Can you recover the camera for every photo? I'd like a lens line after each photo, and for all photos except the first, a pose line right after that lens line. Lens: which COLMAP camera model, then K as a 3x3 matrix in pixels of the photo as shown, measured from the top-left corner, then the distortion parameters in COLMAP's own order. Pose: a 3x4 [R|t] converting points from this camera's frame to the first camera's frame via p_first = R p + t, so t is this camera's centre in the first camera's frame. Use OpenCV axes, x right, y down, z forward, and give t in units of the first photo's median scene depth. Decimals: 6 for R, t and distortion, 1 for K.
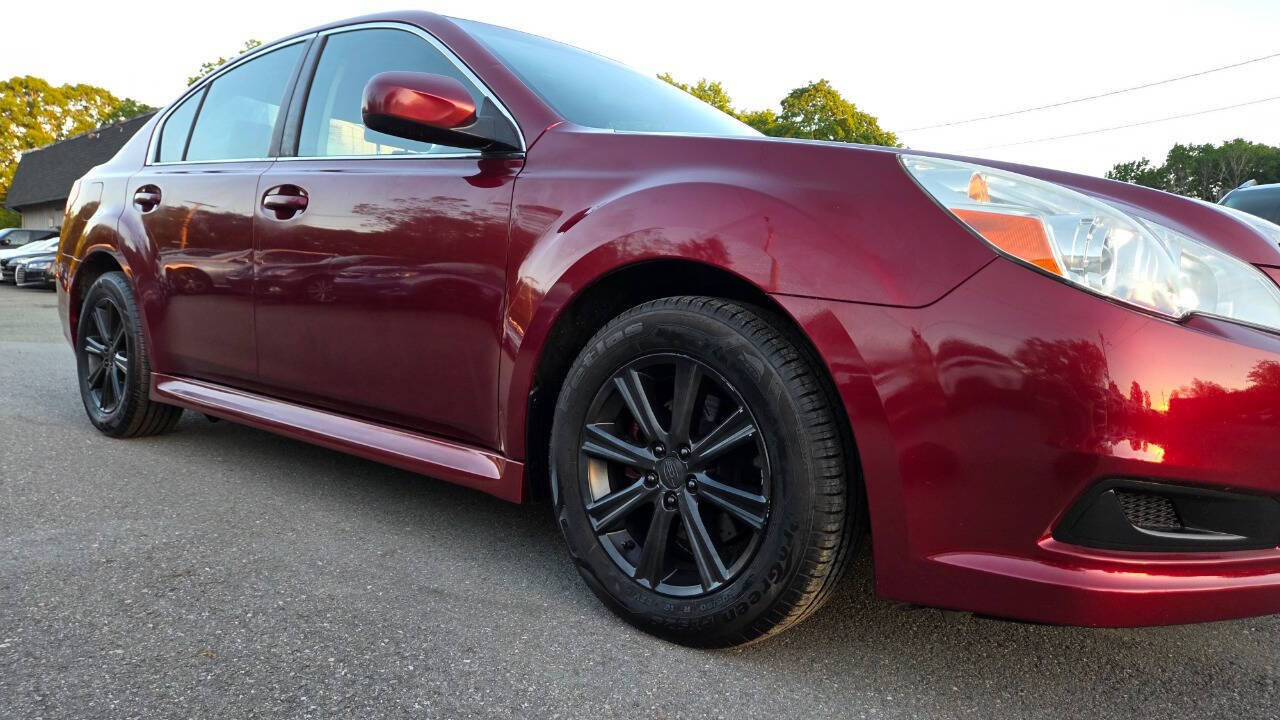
lens RADIAL K [[856.4, 0, 629.7], [0, 856.4, 358.1], [0, 0, 1]] dist [0.064386, -0.056305]
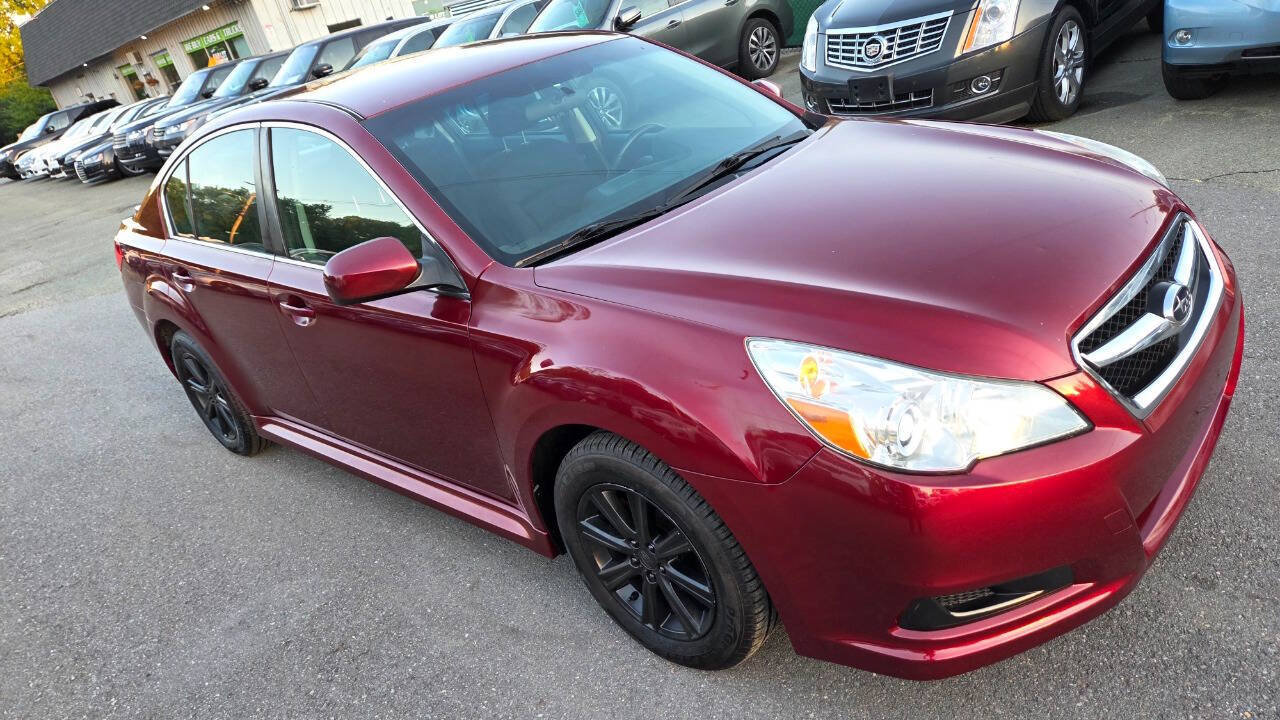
lens RADIAL K [[856.4, 0, 640.5], [0, 856.4, 362.5], [0, 0, 1]] dist [0.064386, -0.056305]
pose [[0.962108, -0.236628, -0.135482, 0.218275], [0.268551, 0.908357, 0.320575, -0.427865], [0.047209, -0.344812, 0.937484, -0.105500]]
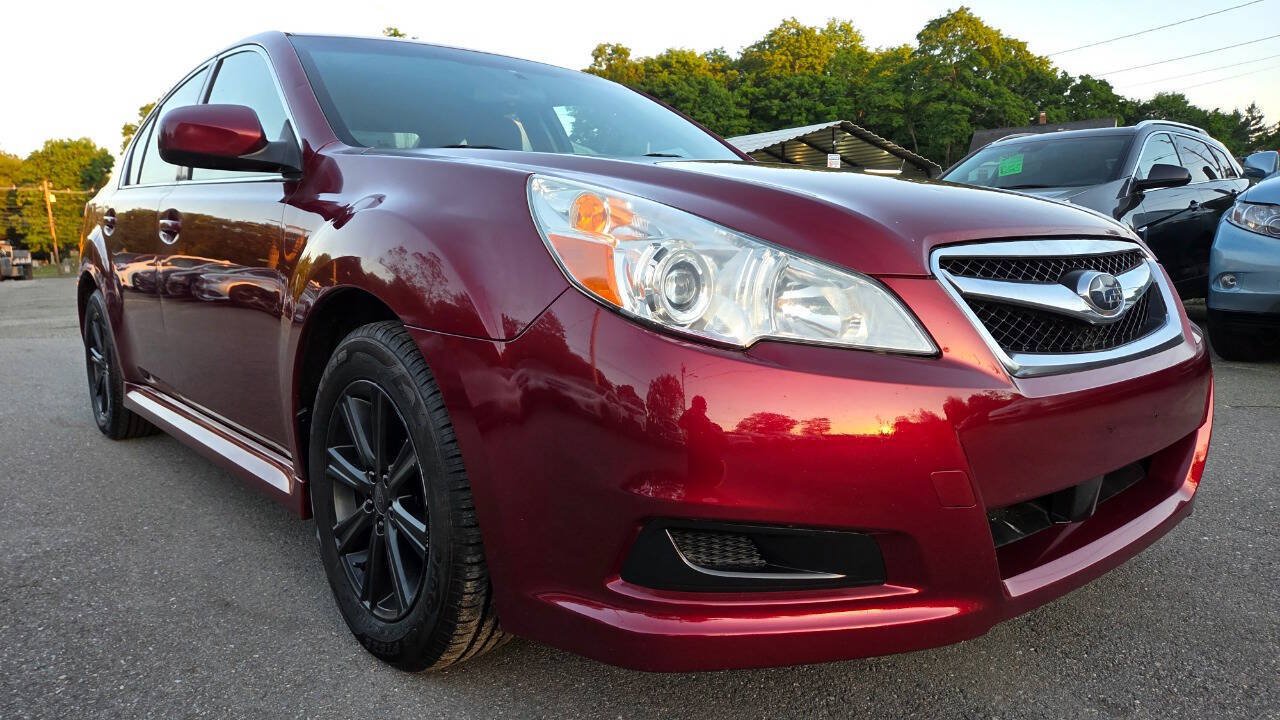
lens RADIAL K [[856.4, 0, 636.1], [0, 856.4, 352.4], [0, 0, 1]] dist [0.064386, -0.056305]
pose [[0.985958, -0.039393, -0.162281, 0.388006], [0.046137, 0.998212, 0.038001, -0.046101], [0.160493, -0.044954, 0.986013, 0.041110]]
